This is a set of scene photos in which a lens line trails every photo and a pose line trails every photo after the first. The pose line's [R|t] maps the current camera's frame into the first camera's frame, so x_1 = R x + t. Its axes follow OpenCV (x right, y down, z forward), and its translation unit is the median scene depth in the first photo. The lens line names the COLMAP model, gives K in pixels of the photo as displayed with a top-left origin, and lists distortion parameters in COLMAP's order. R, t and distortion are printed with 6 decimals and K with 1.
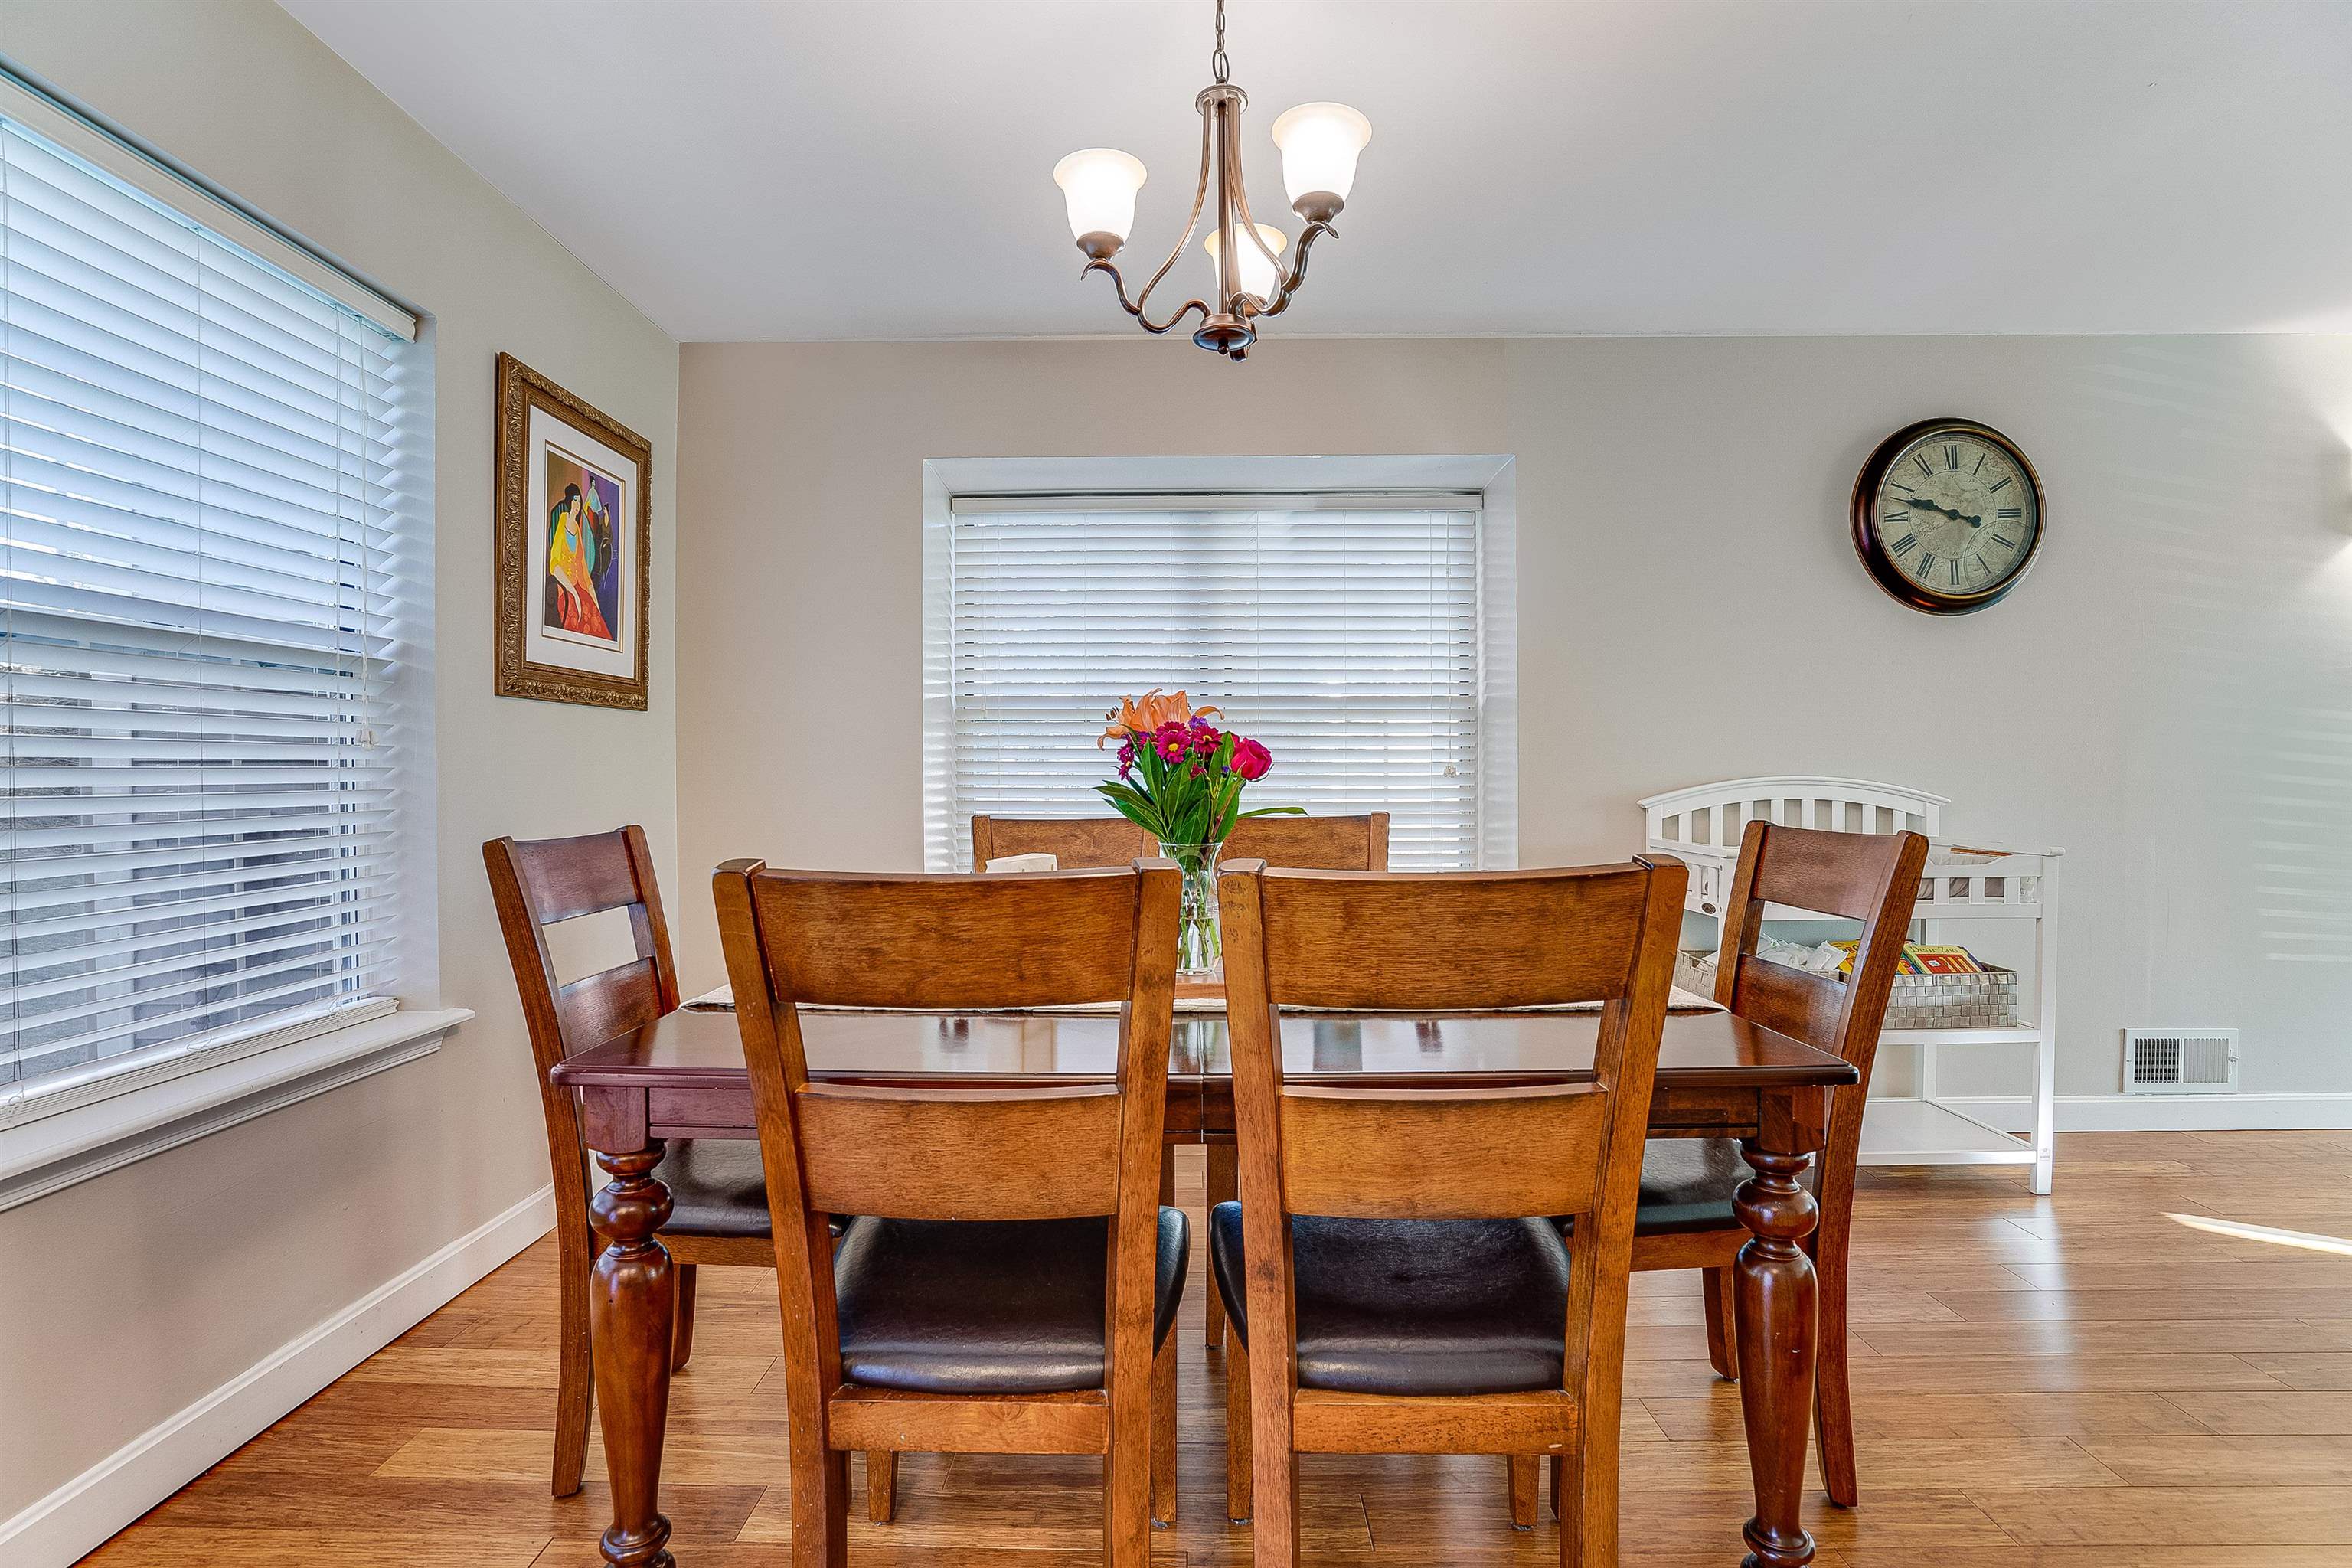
lens RADIAL K [[1082.4, 0, 1178.0], [0, 1082.4, 775.9], [0, 0, 1]] dist [-0.001270, -0.000033]
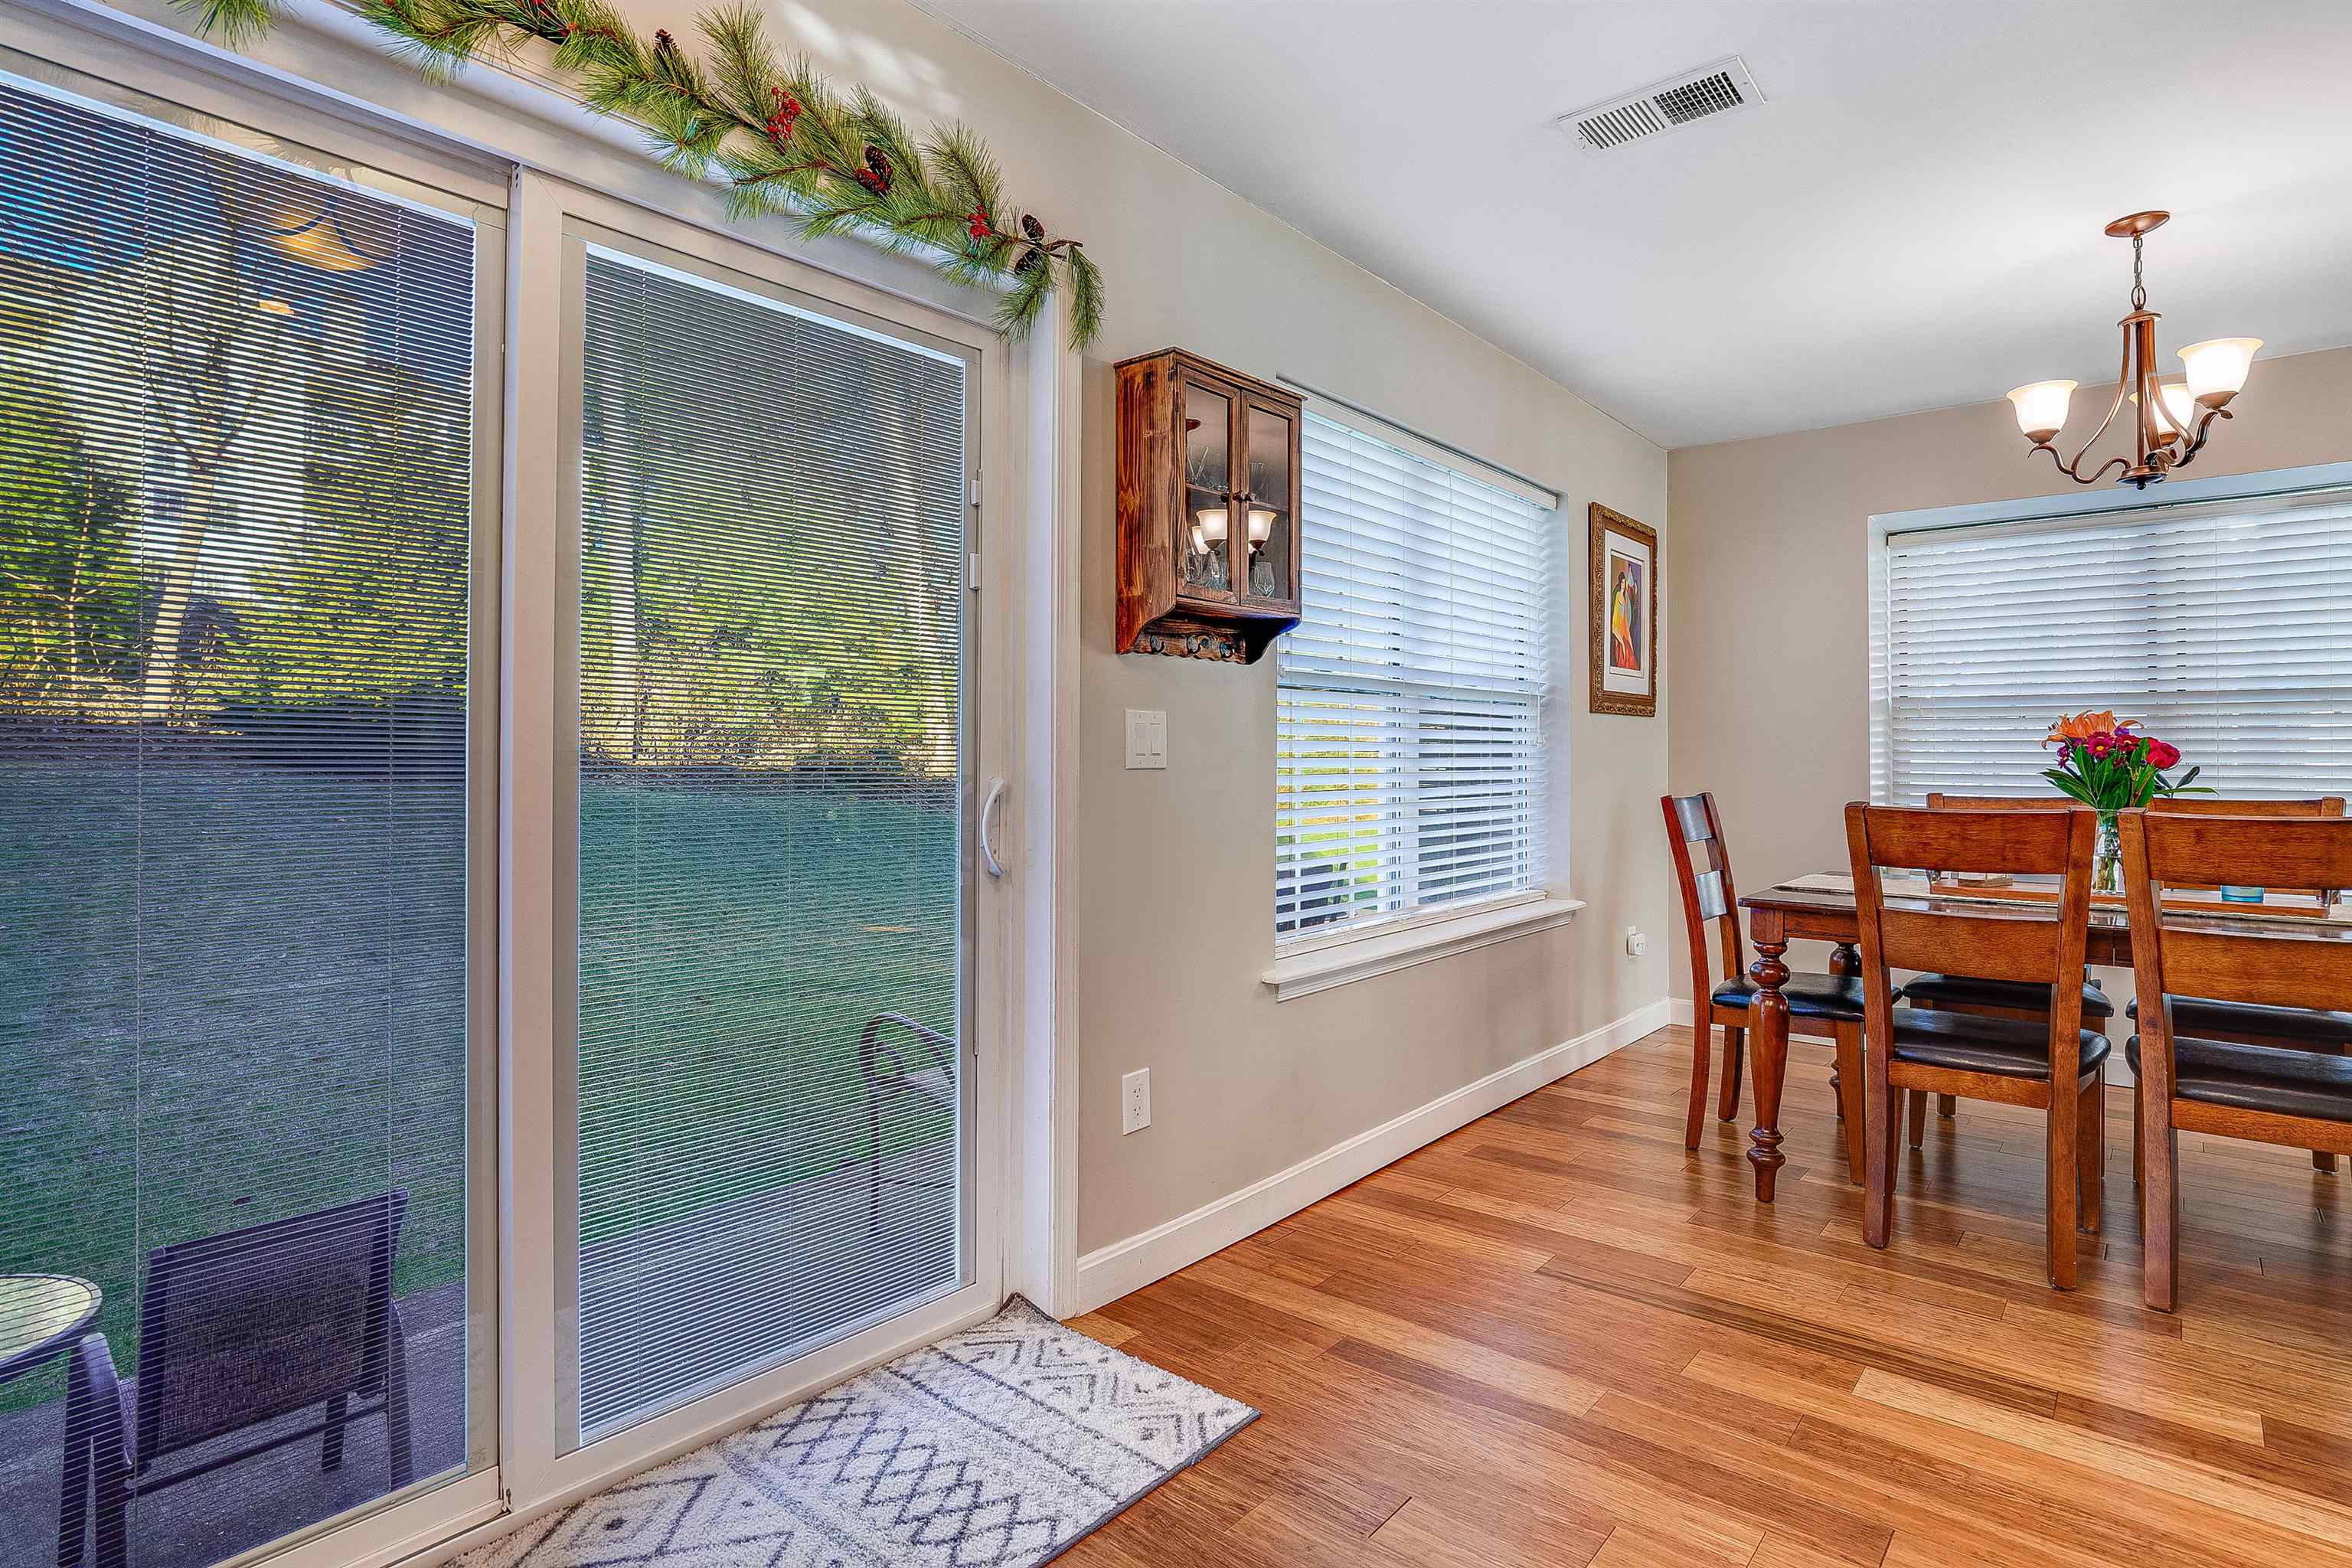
lens RADIAL K [[1203.7, 0, 1175.6], [0, 1203.7, 749.4], [0, 0, 1]] dist [-0.020398, 0.006150]
pose [[0.771625, -0.000521, -0.636077, 0.058861], [-0.005285, 0.999960, -0.007230, -0.004177], [0.636055, 0.008941, 0.771592, -1.173472]]
